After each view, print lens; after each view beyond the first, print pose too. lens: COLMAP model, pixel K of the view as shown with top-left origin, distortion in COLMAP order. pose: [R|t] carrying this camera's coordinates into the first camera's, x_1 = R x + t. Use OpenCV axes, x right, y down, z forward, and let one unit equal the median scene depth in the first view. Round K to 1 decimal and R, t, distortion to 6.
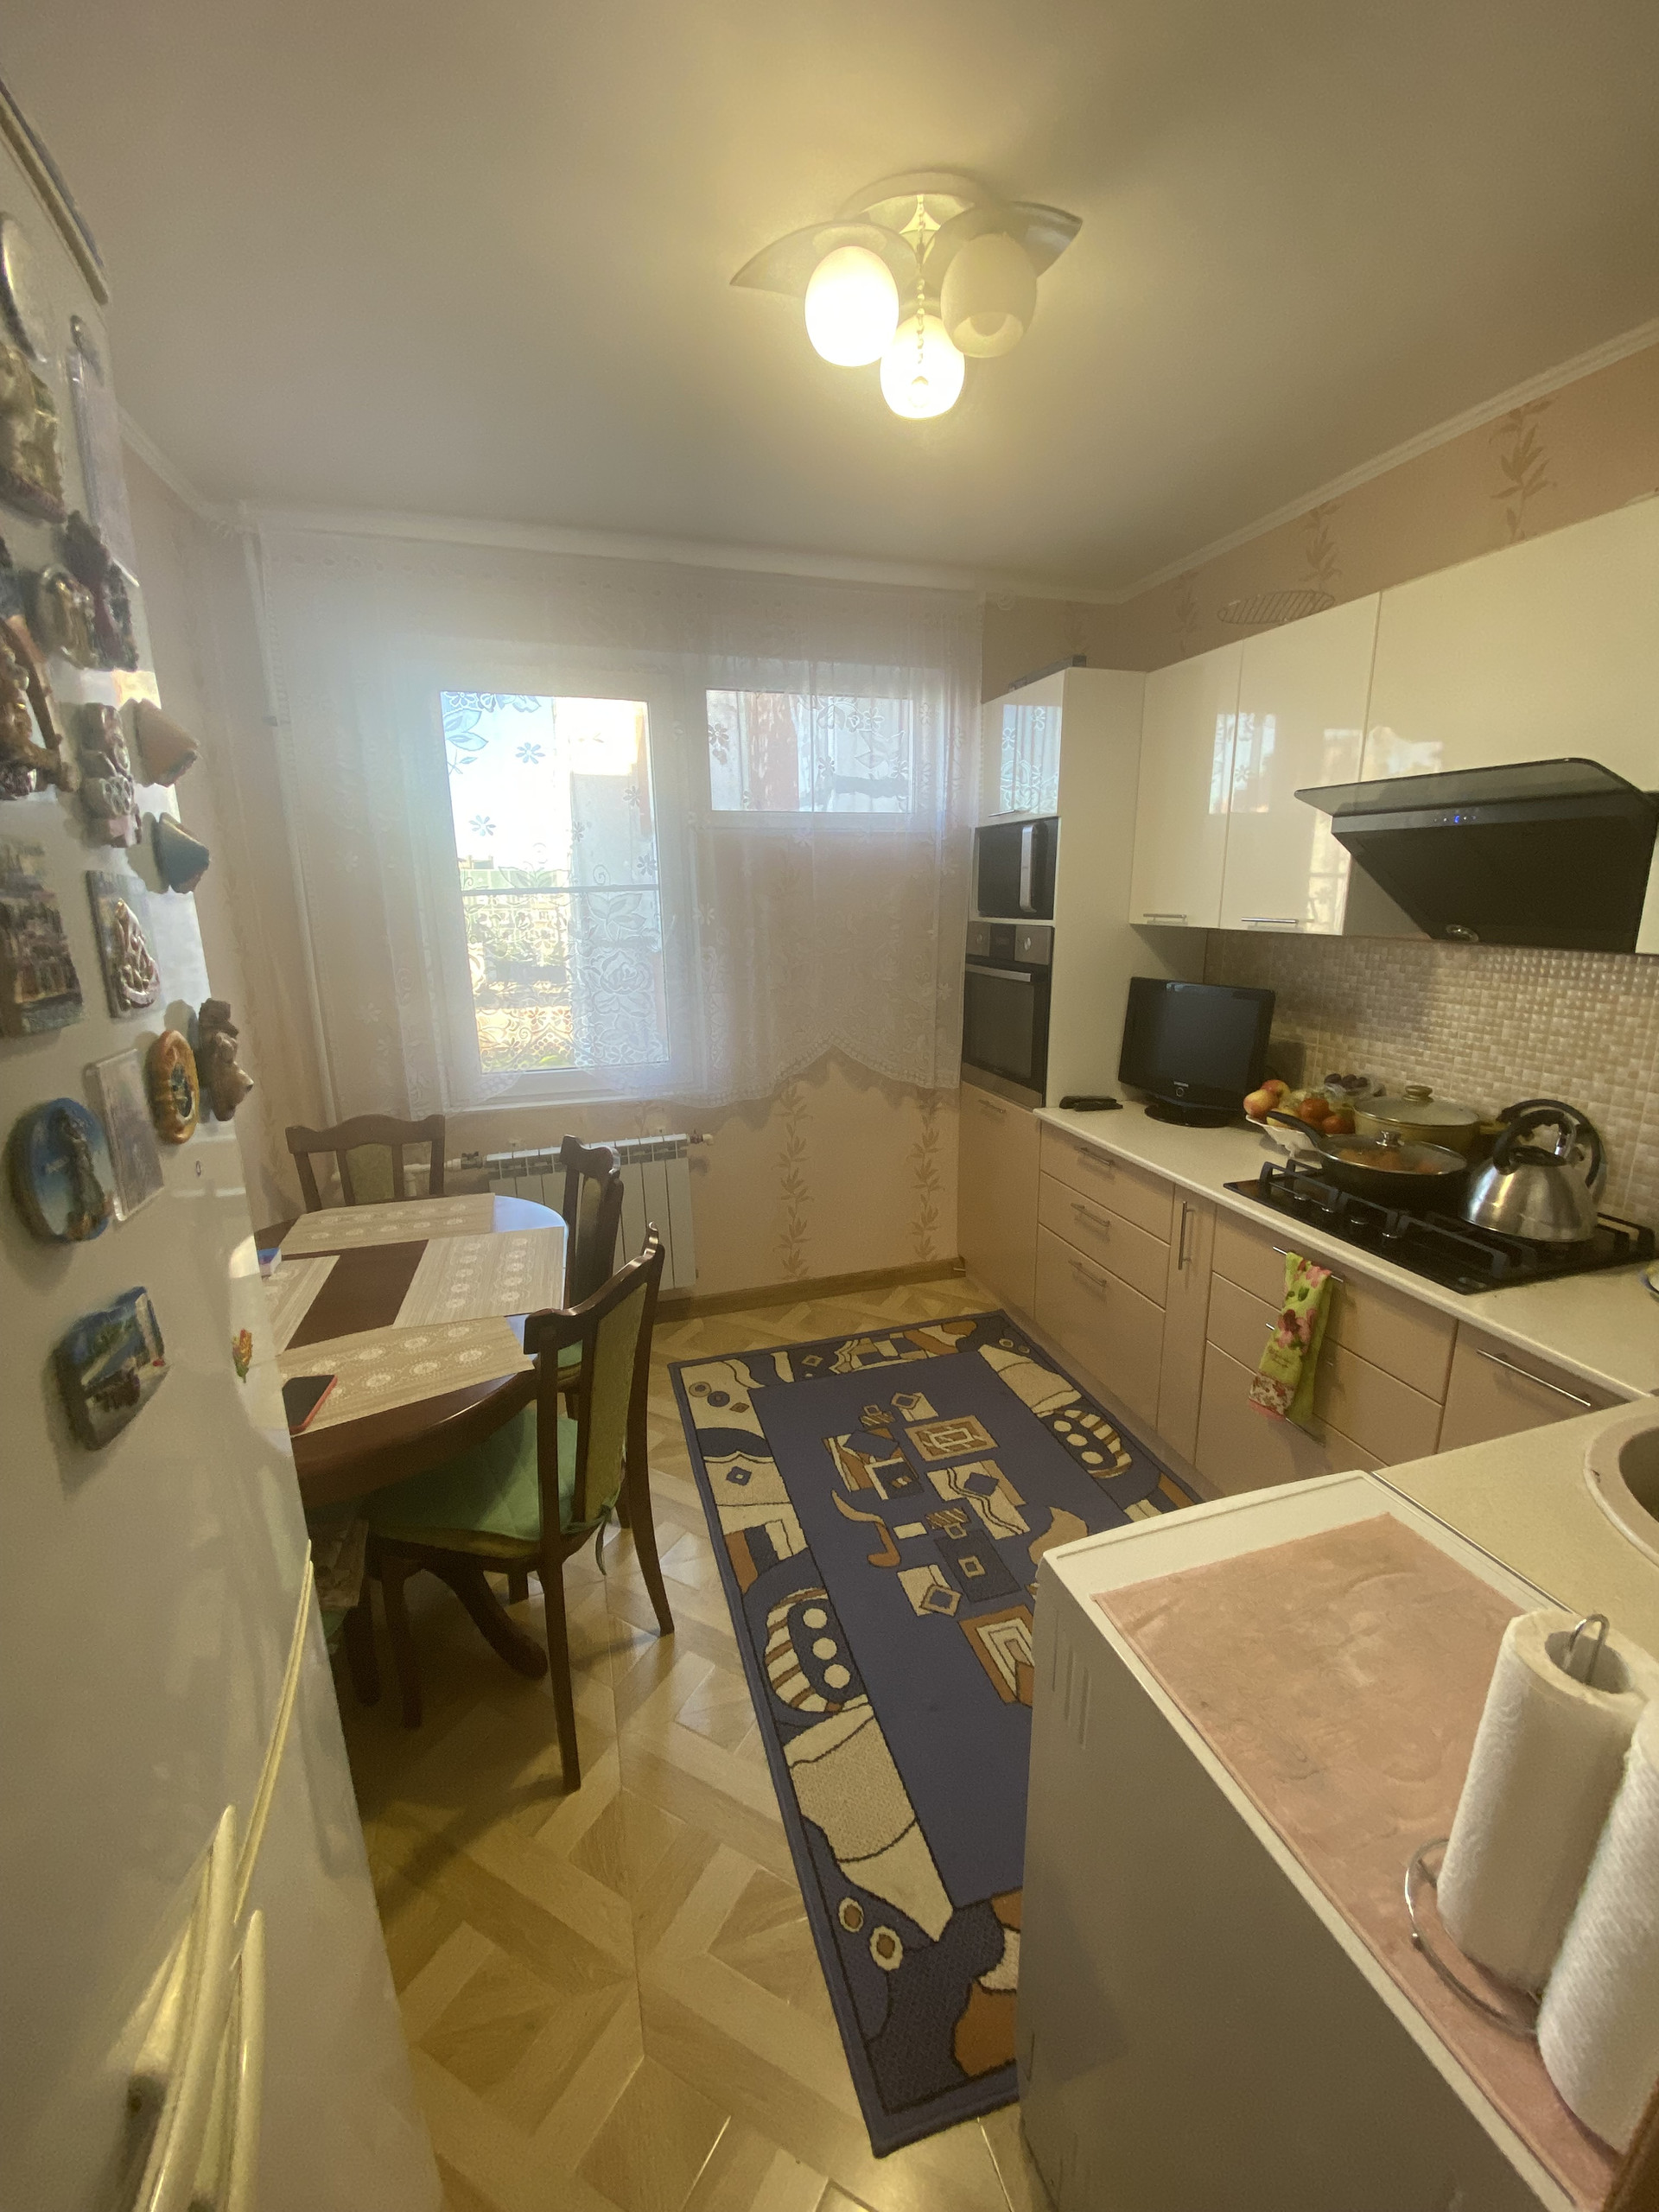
lens RADIAL K [[891.3, 0, 831.7], [0, 891.3, 1095.2], [0, 0, 1]] dist [0.018261, -0.018942]
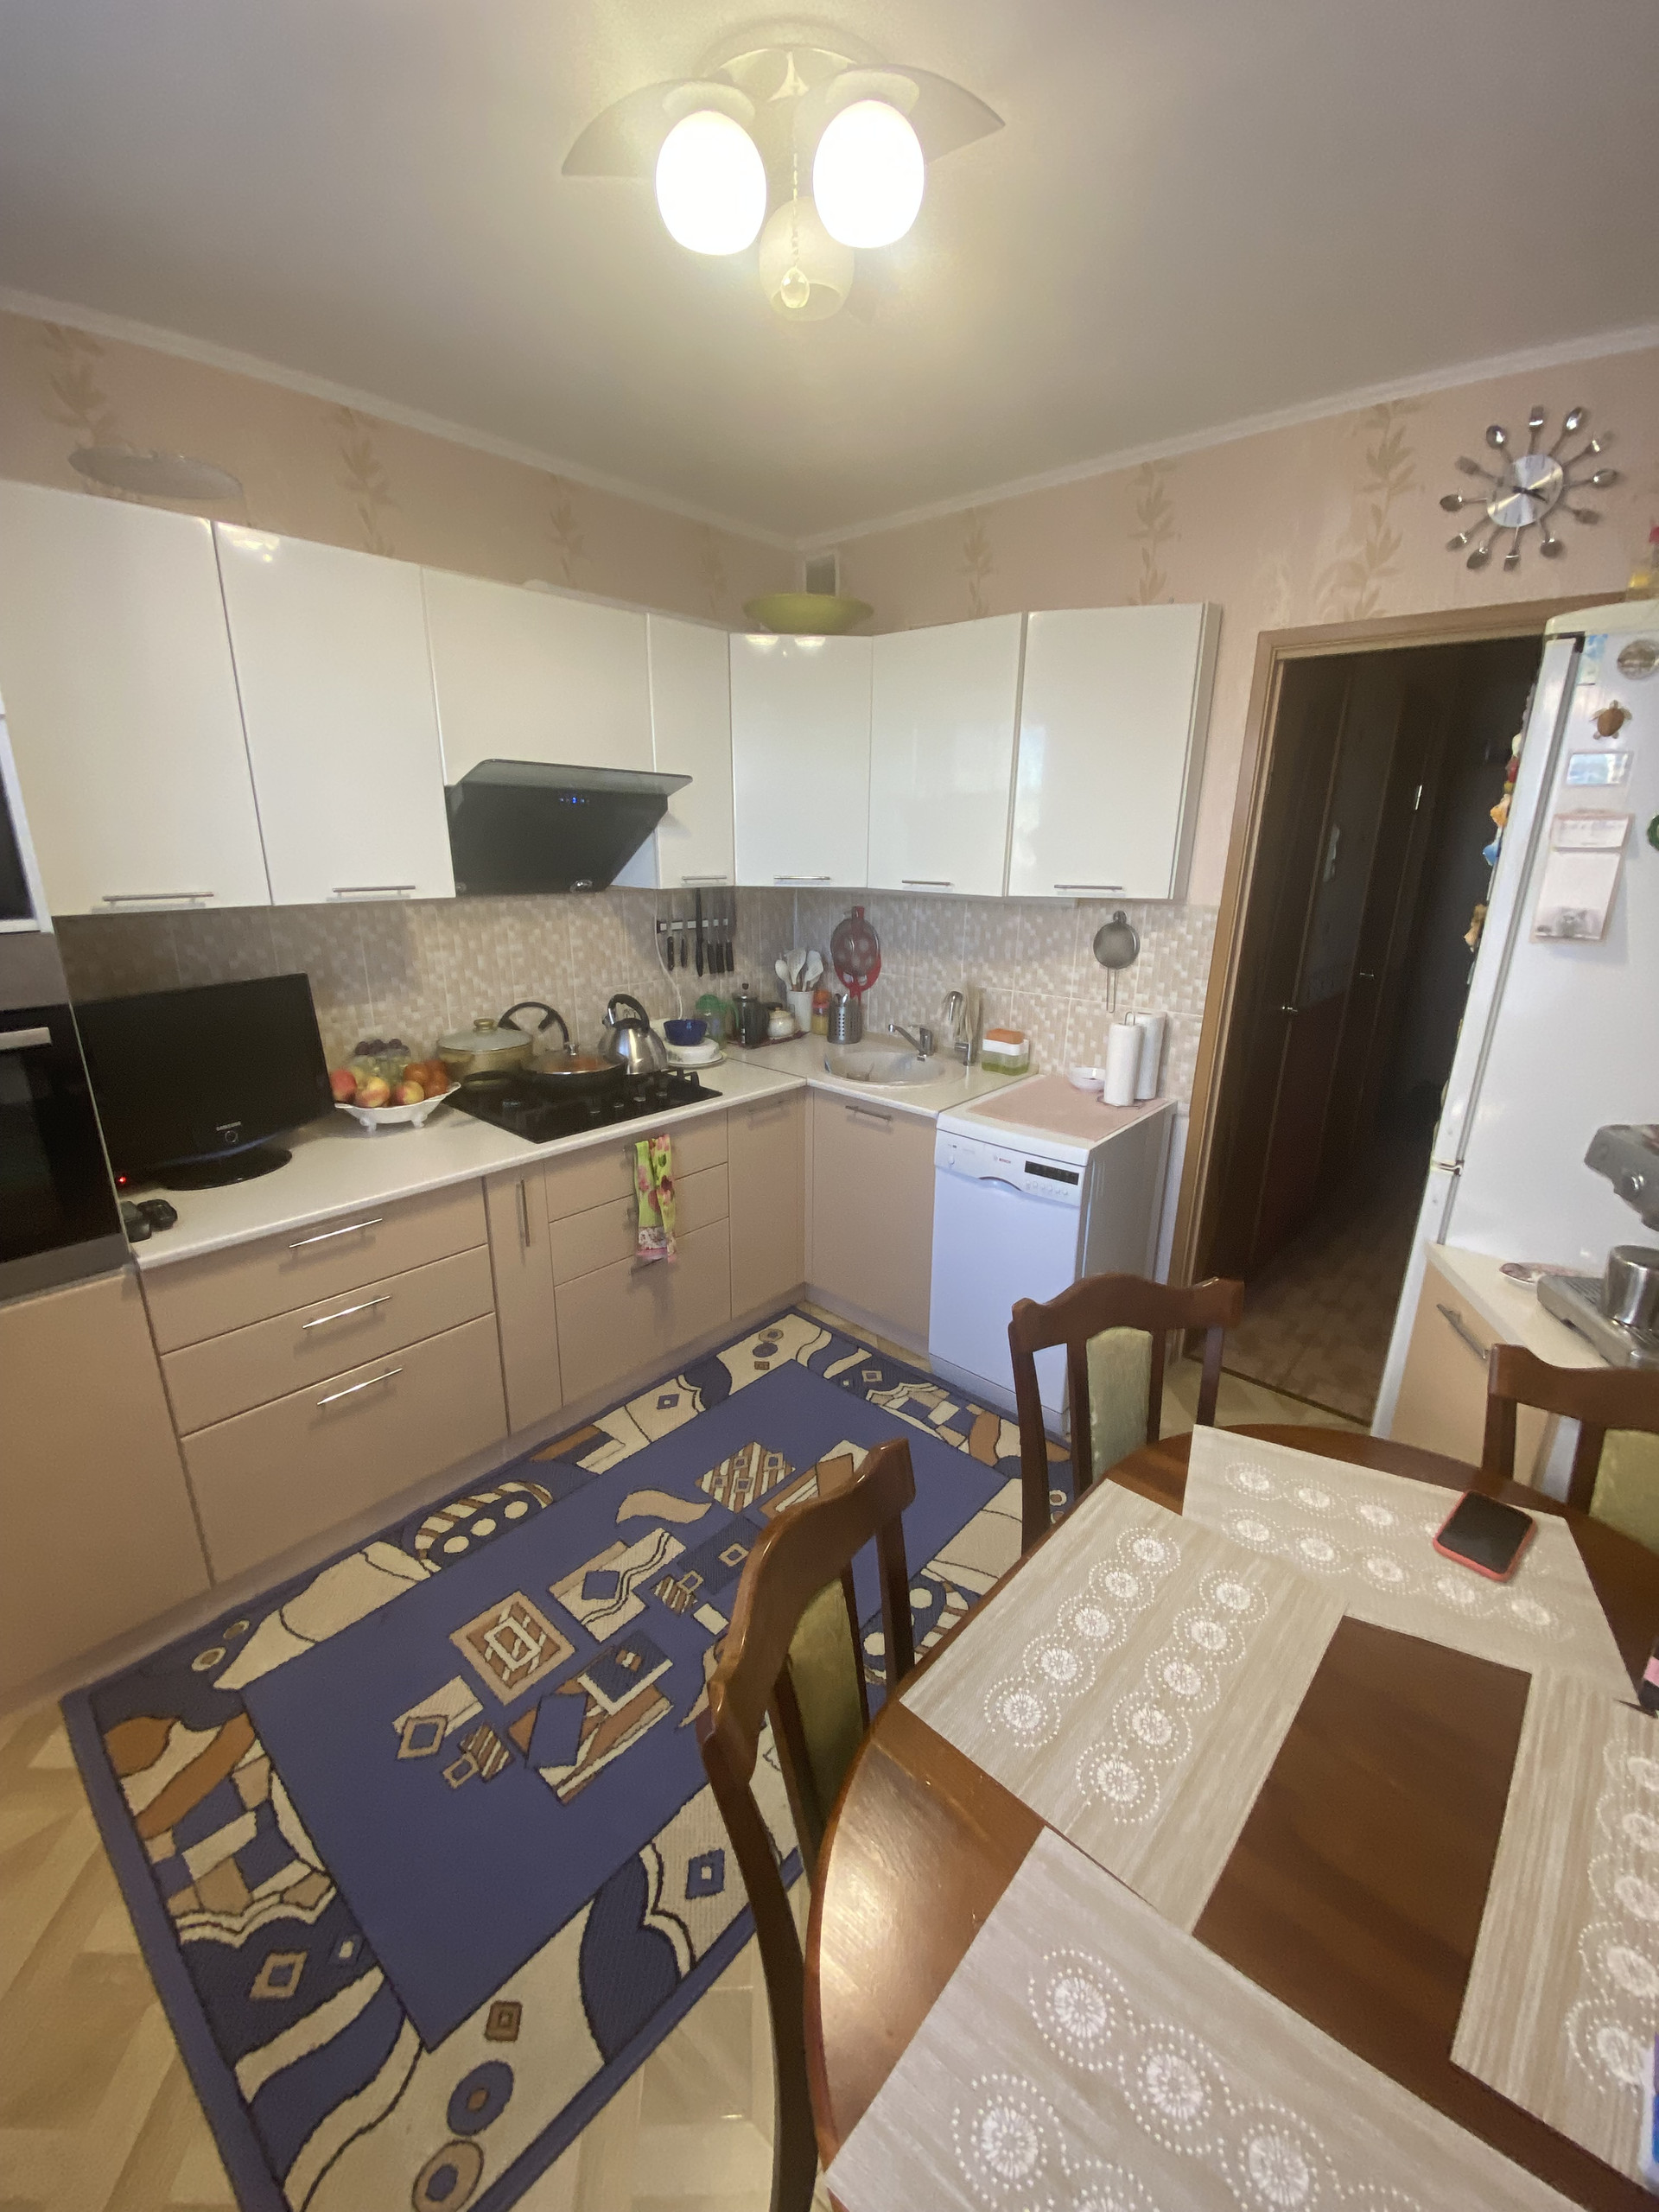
lens RADIAL K [[891.3, 0, 831.7], [0, 891.3, 1095.2], [0, 0, 1]] dist [0.018261, -0.018942]
pose [[-0.524108, -0.240781, 0.816906, -0.482172], [0.185134, 0.904053, 0.385245, -0.239980], [-0.831286, 0.353147, -0.429245, 0.956393]]
